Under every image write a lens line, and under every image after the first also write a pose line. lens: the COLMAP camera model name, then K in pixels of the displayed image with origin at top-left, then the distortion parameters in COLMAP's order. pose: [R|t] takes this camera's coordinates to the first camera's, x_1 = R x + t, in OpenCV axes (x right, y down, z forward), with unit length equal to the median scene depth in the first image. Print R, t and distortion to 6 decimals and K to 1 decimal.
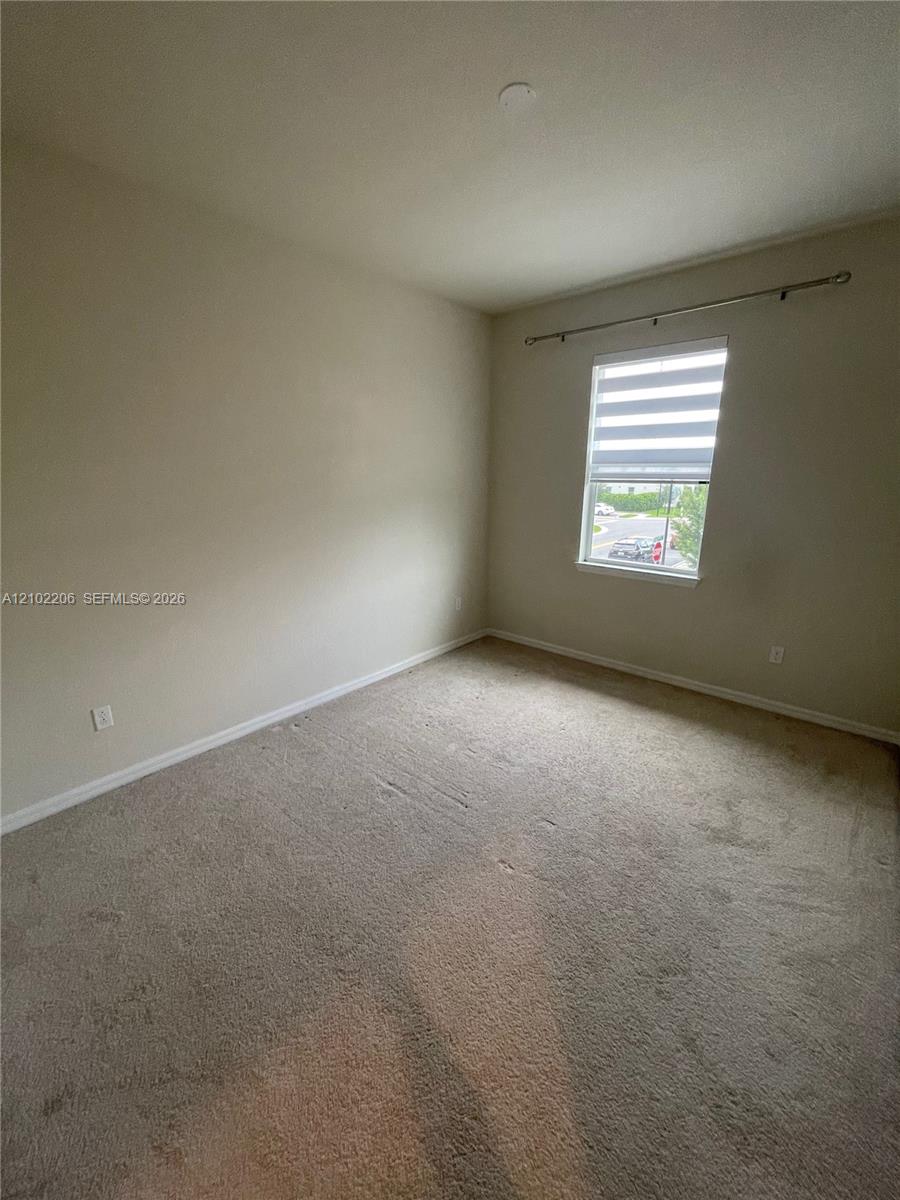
lens RADIAL K [[485.1, 0, 450.6], [0, 485.1, 600.1], [0, 0, 1]] dist [-0.003160, 0.001096]
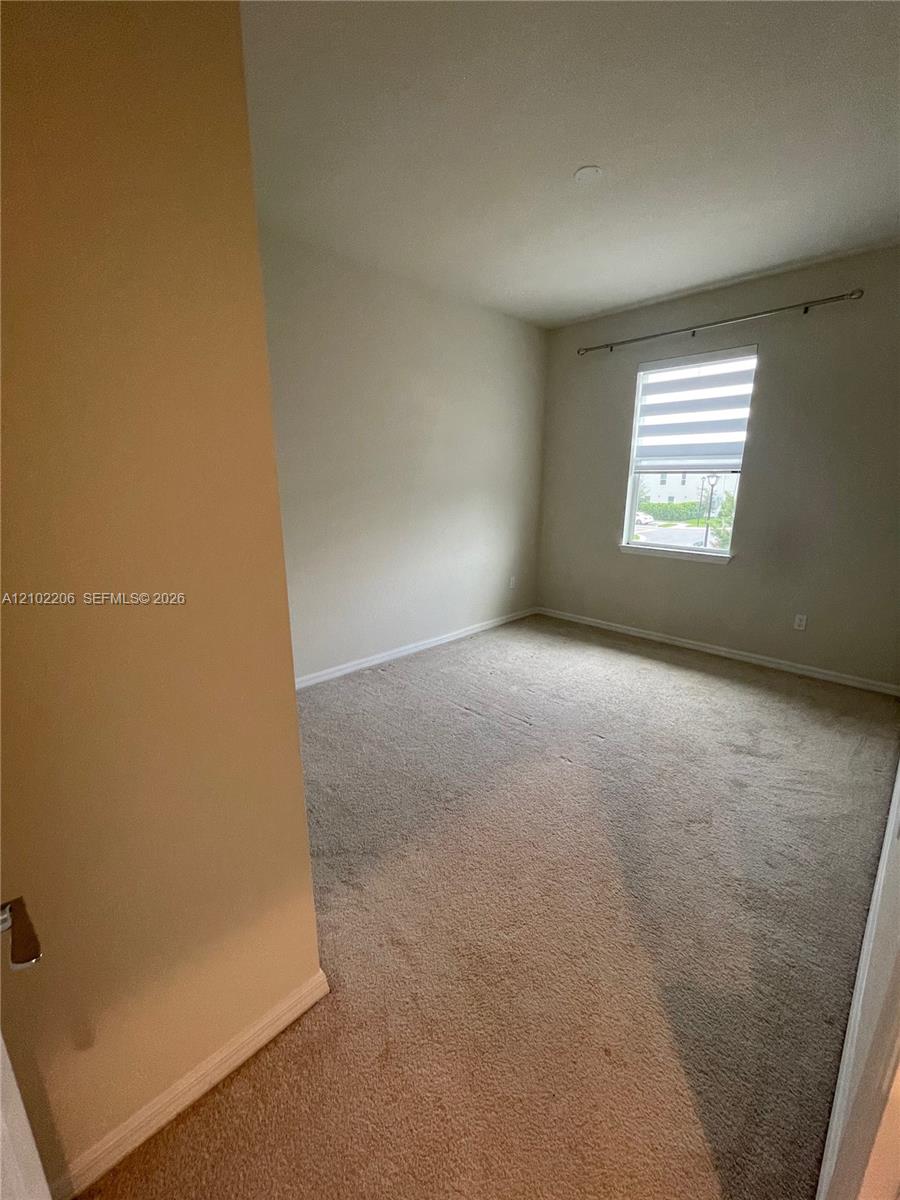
lens RADIAL K [[485.1, 0, 452.6], [0, 485.1, 600.8], [0, 0, 1]] dist [-0.003160, 0.001096]
pose [[0.997755, 0.019217, -0.064154, -0.068135], [-0.020353, 0.999646, -0.017111, 0.098872], [0.063803, 0.018378, 0.997793, -0.186030]]
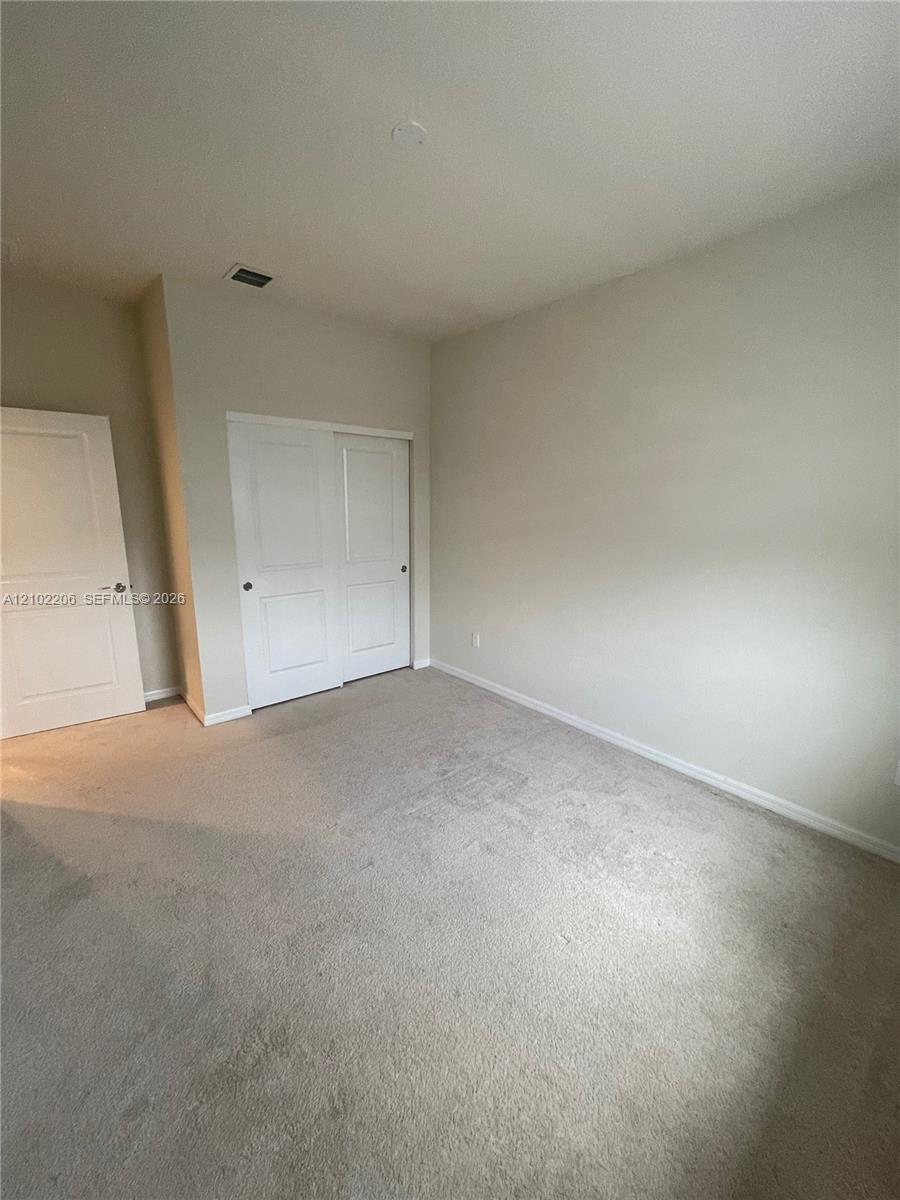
lens RADIAL K [[485.1, 0, 453.9], [0, 485.1, 601.8], [0, 0, 1]] dist [-0.003160, 0.001096]
pose [[-0.152577, 0.188614, -0.970126, 0.683056], [-0.270188, 0.936263, 0.224524, -0.181696], [0.950641, 0.296373, -0.091891, 0.768147]]
